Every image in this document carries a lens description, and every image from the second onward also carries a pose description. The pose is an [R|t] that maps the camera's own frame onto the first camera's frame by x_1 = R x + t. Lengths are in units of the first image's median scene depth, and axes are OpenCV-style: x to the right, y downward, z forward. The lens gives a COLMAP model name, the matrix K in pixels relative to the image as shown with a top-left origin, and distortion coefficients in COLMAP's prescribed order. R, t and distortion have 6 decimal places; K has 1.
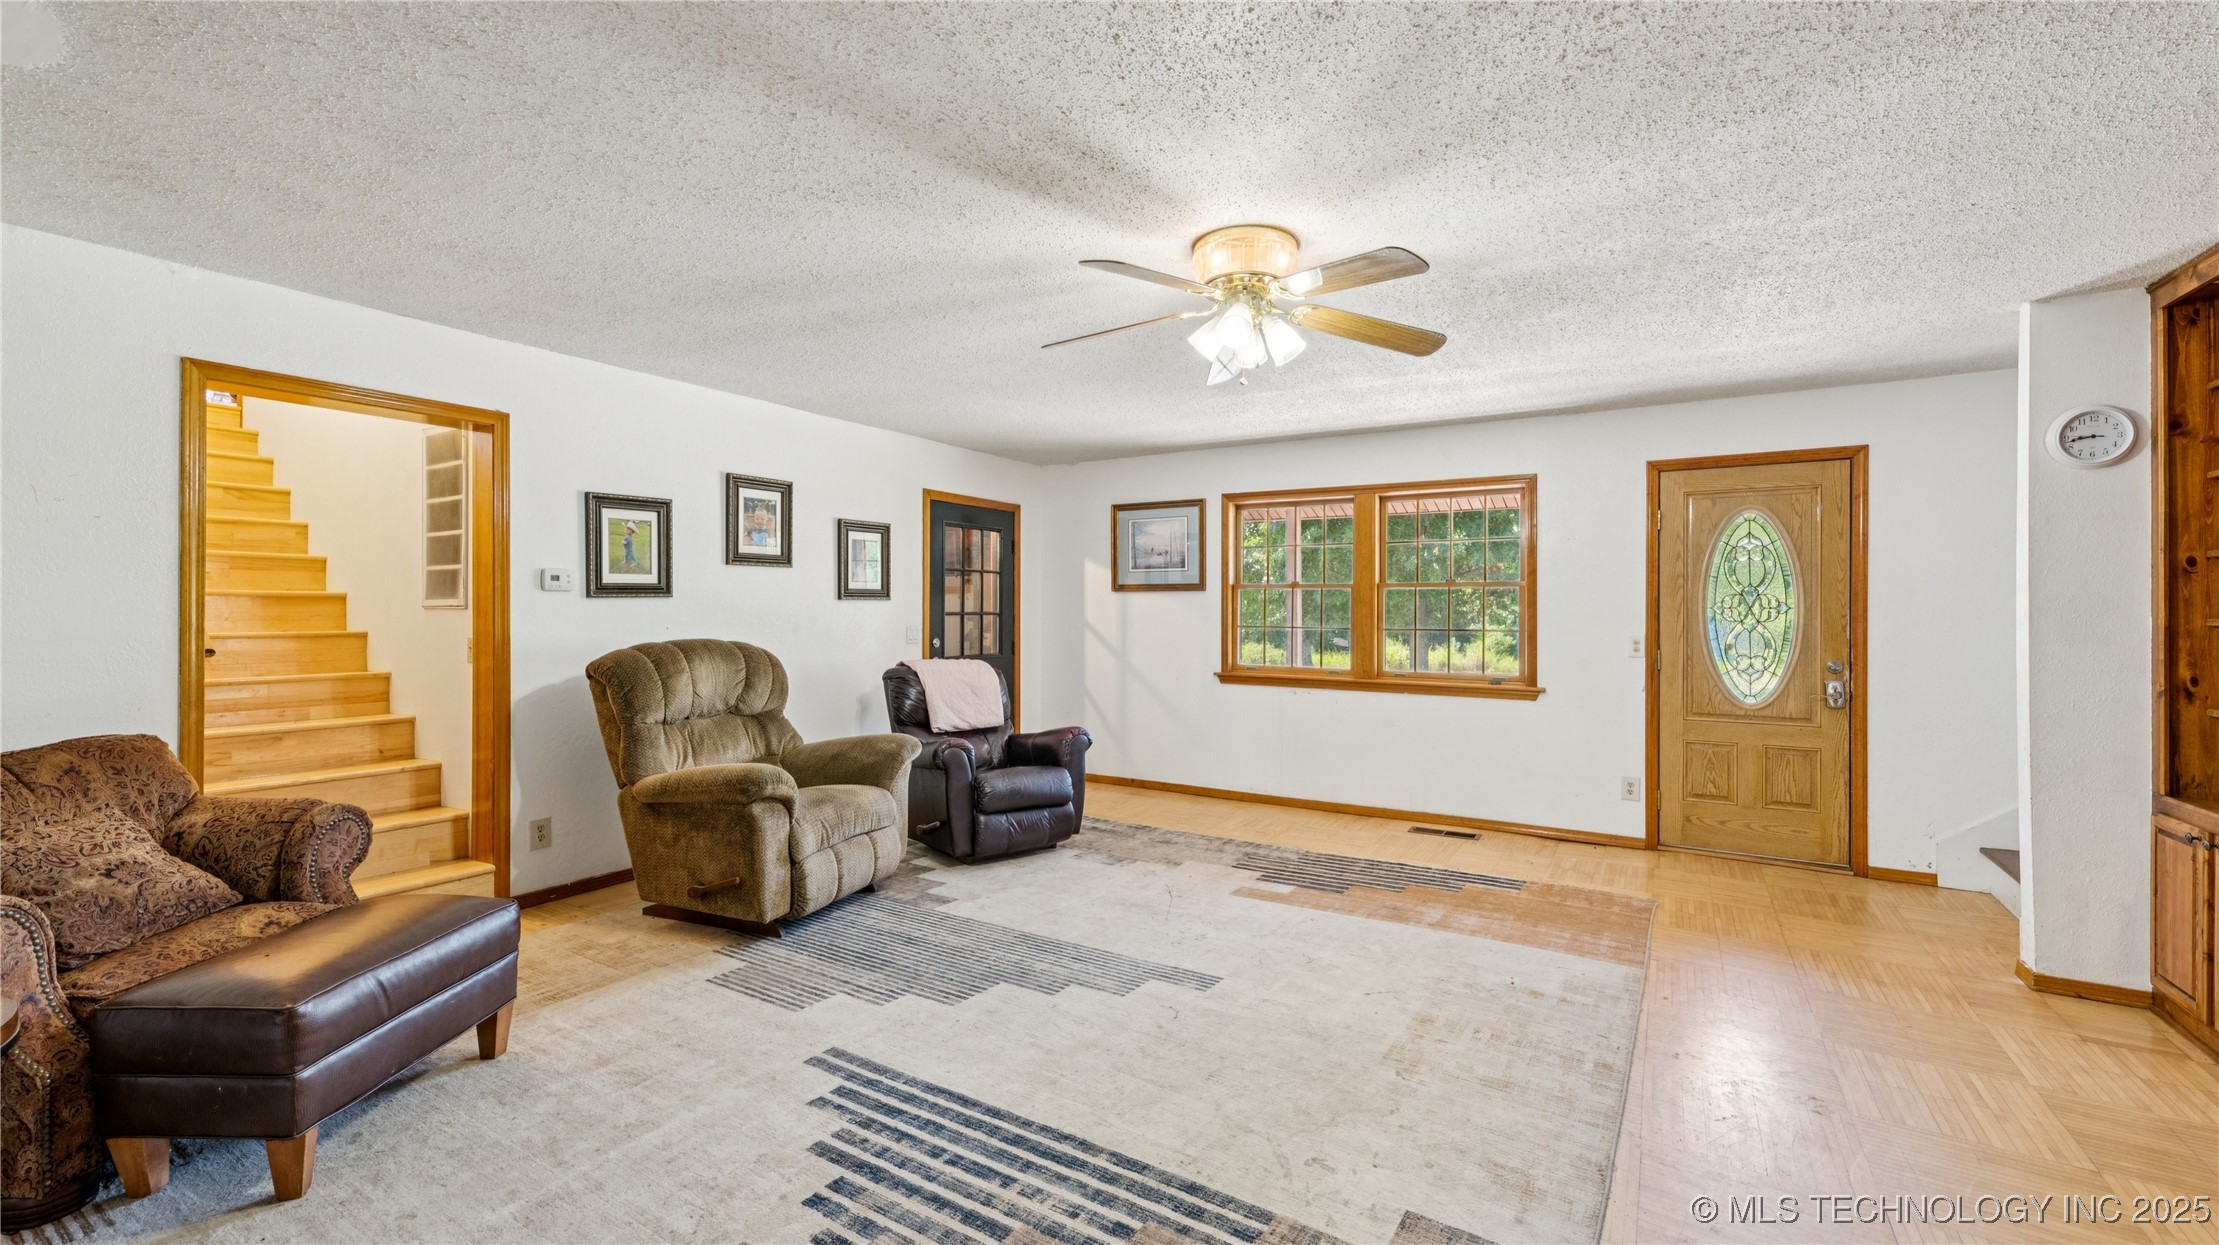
lens RADIAL K [[908.8, 0, 1107.6], [0, 908.8, 611.2], [0, 0, 1]] dist [0.000221, -0.000311]
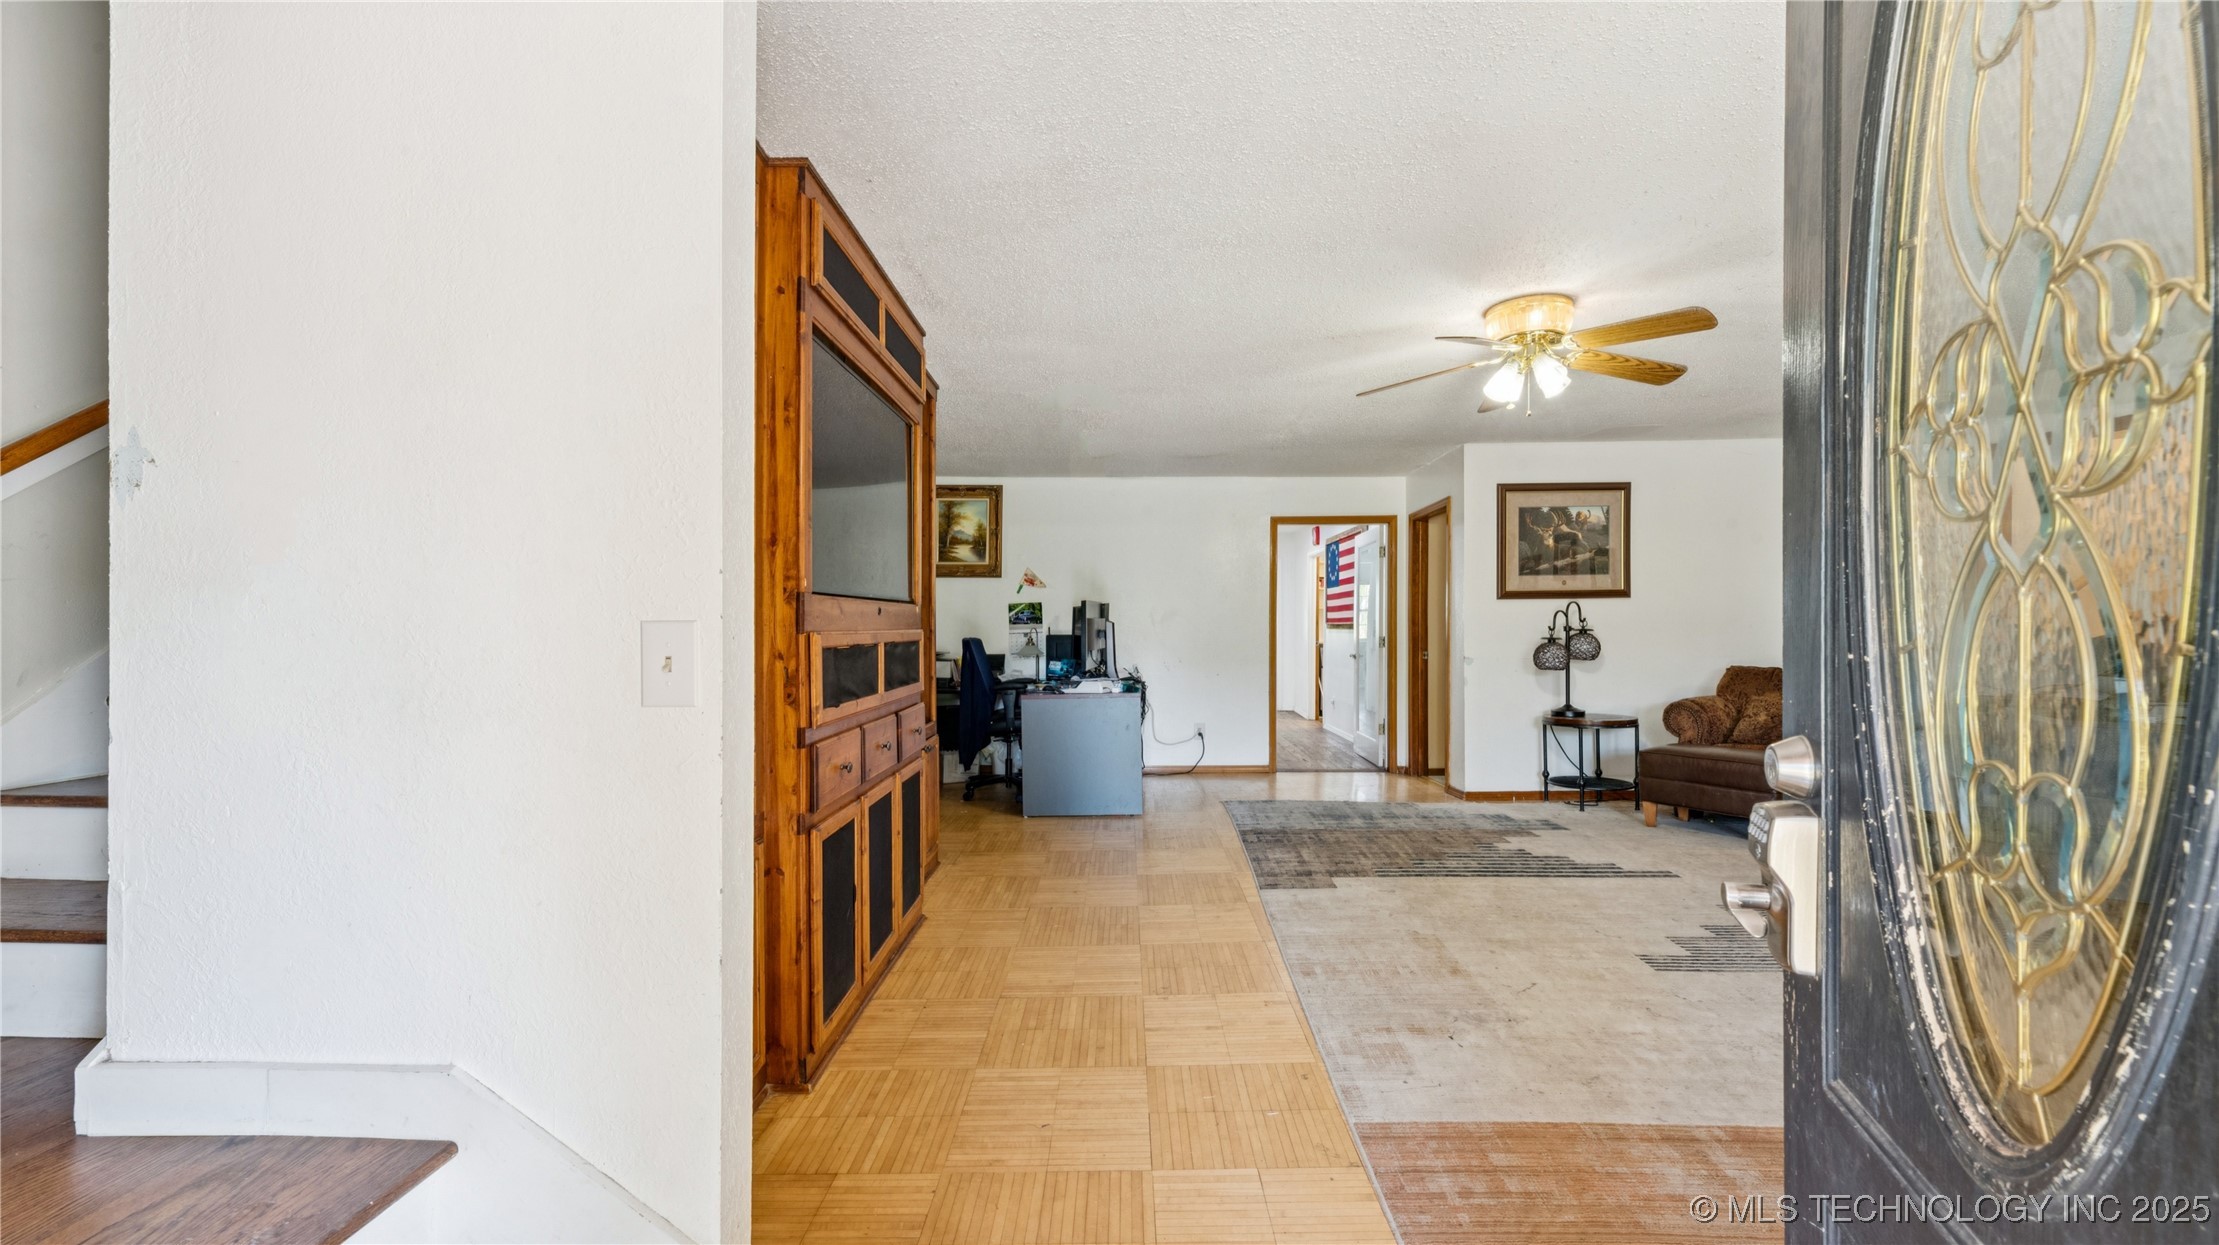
lens RADIAL K [[908.8, 0, 1088.2], [0, 908.8, 644.1], [0, 0, 1]] dist [0.000221, -0.000311]
pose [[-0.871379, 0.009902, -0.490511, 0.834282], [0.002555, 0.999874, 0.015644, 0.031556], [0.490604, 0.012378, -0.871295, 1.146006]]
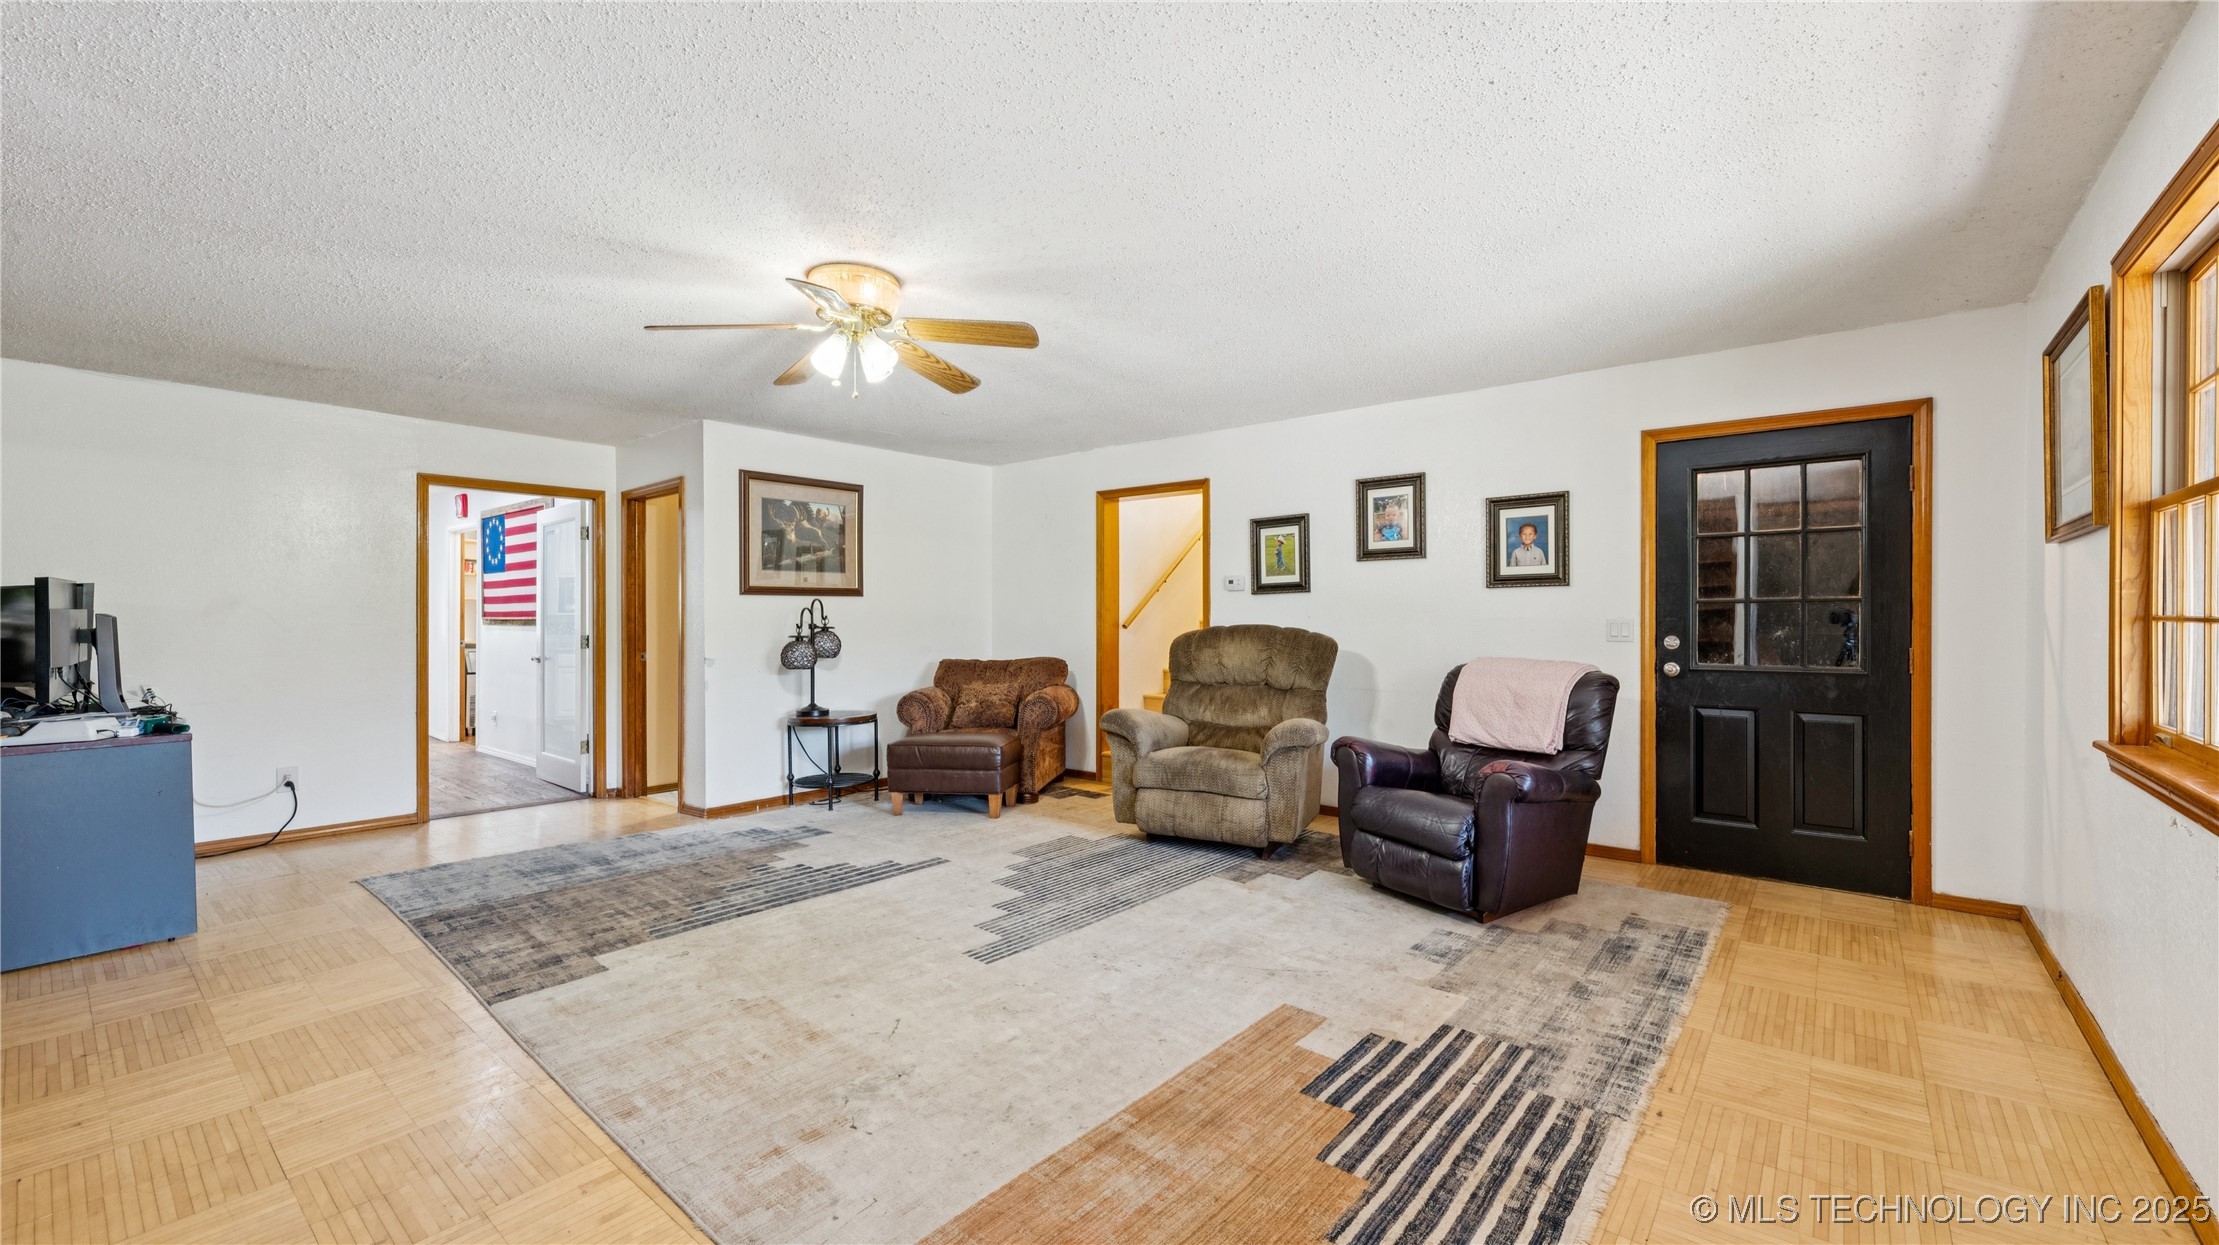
lens RADIAL K [[908.8, 0, 1135.7], [0, 908.8, 631.8], [0, 0, 1]] dist [0.000221, -0.000311]
pose [[-0.133558, 0.010073, -0.990990, 0.800940], [0.000934, 0.999949, 0.010039, 0.026611], [0.991041, 0.000416, -0.133561, 0.961022]]
